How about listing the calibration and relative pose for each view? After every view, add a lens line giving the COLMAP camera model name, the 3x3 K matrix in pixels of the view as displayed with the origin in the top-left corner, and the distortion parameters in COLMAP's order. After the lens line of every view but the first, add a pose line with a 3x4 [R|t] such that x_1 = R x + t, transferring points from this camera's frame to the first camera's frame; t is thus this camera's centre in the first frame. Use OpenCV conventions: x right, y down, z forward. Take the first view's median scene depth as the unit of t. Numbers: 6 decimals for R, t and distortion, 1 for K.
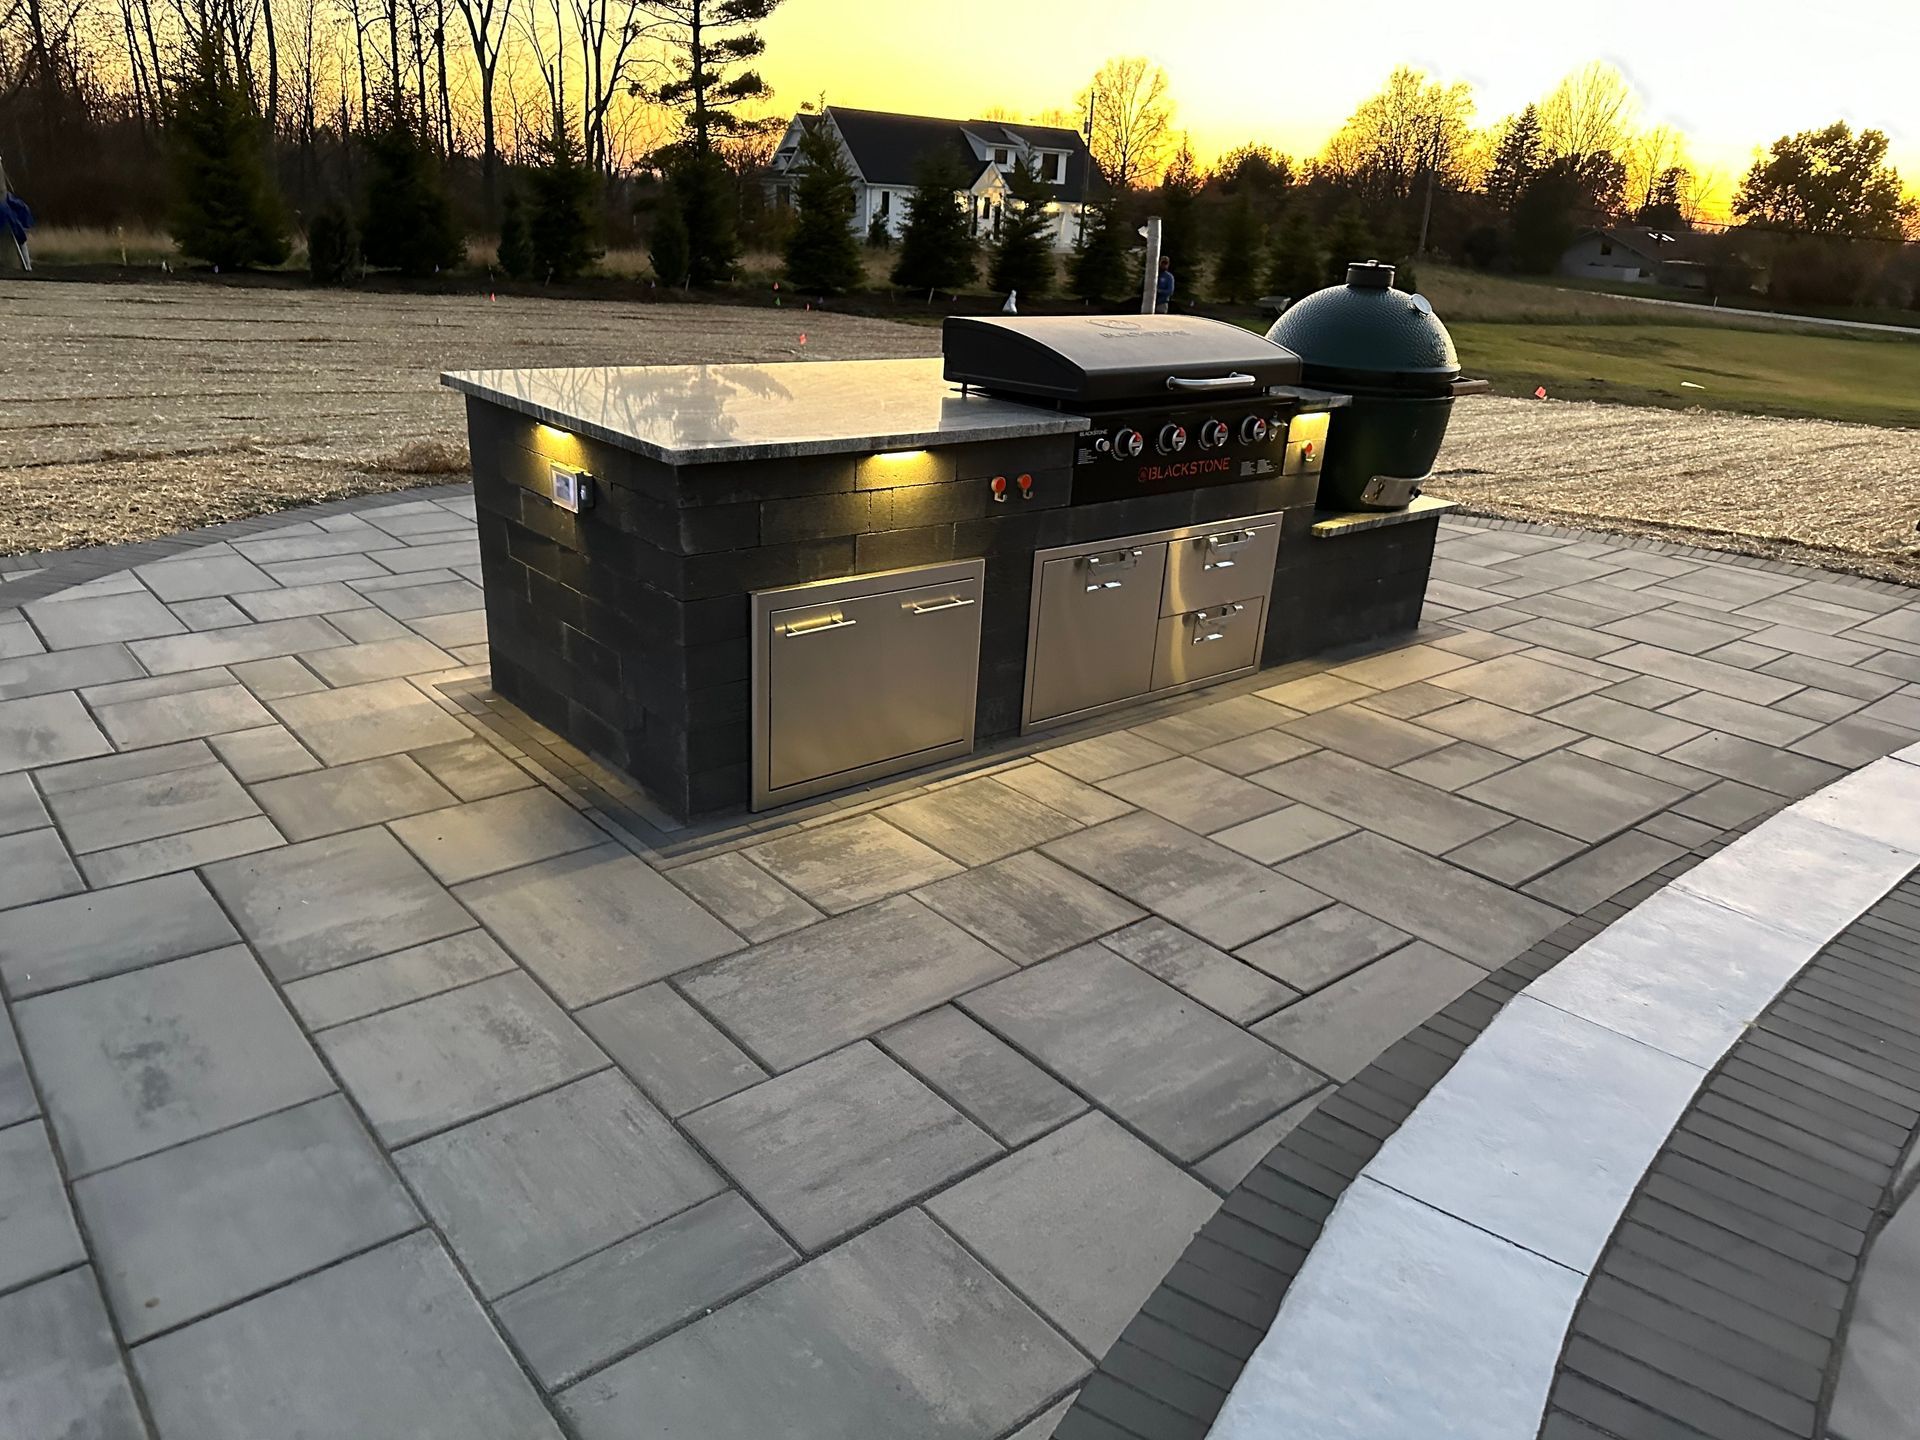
lens RADIAL K [[1333.9, 0, 960.0], [0, 1333.9, 720.0], [0, 0, 1]] dist [0.088156, -0.127853]
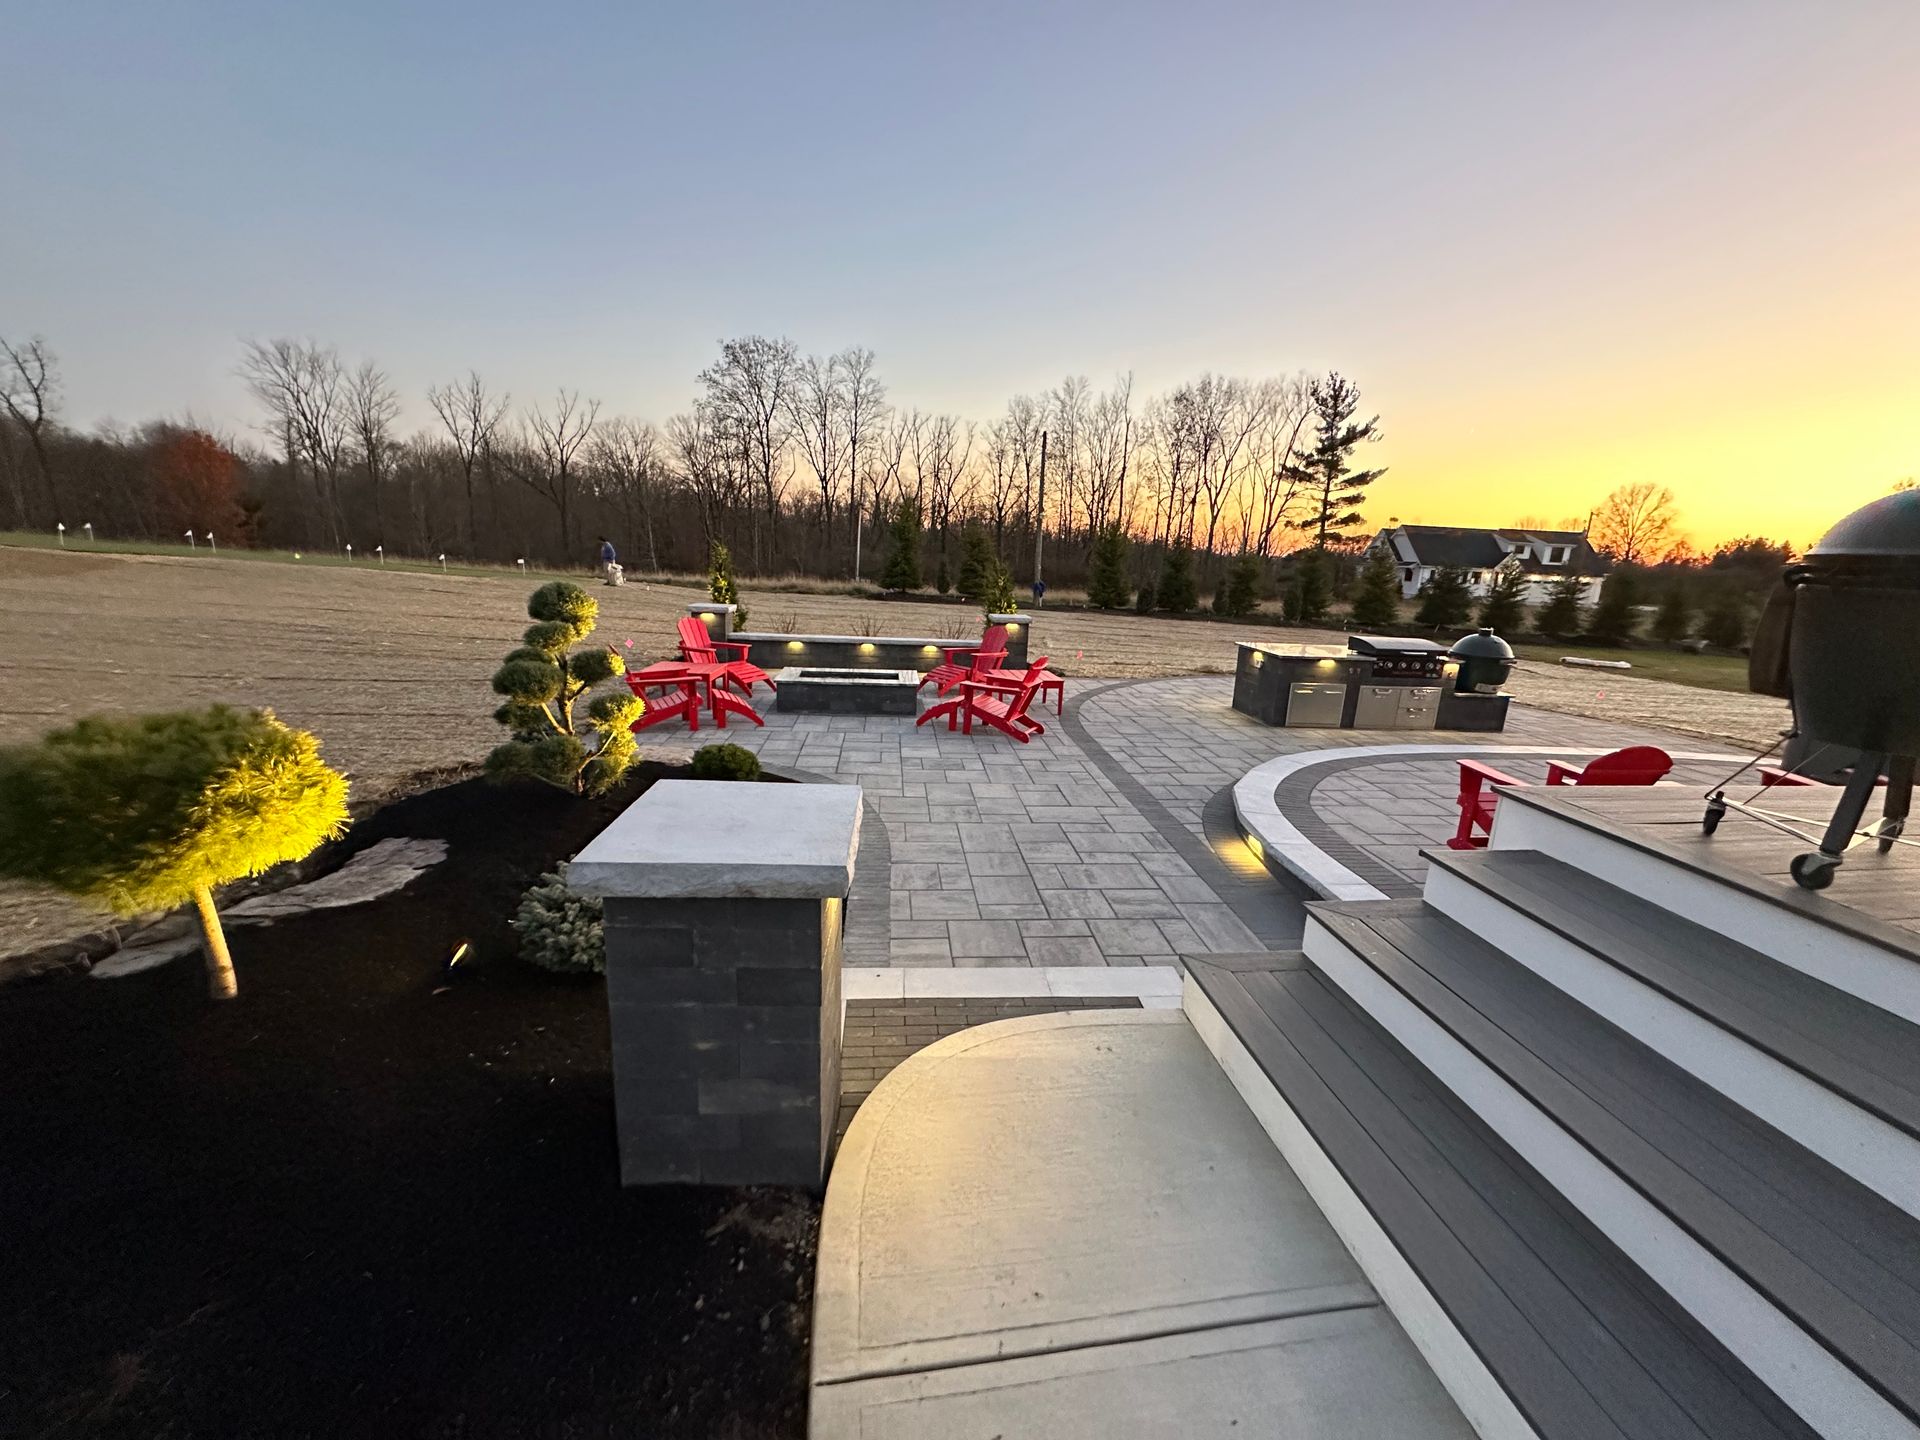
lens RADIAL K [[764.1, 0, 956.0], [0, 764.1, 710.7], [0, 0, 1]] dist [-0.001244, -0.000316]
pose [[0.816821, 0.104675, -0.567315, 0.026582], [-0.206930, 0.971121, -0.118758, 0.035363], [0.538500, 0.214398, 0.814893, -0.118434]]
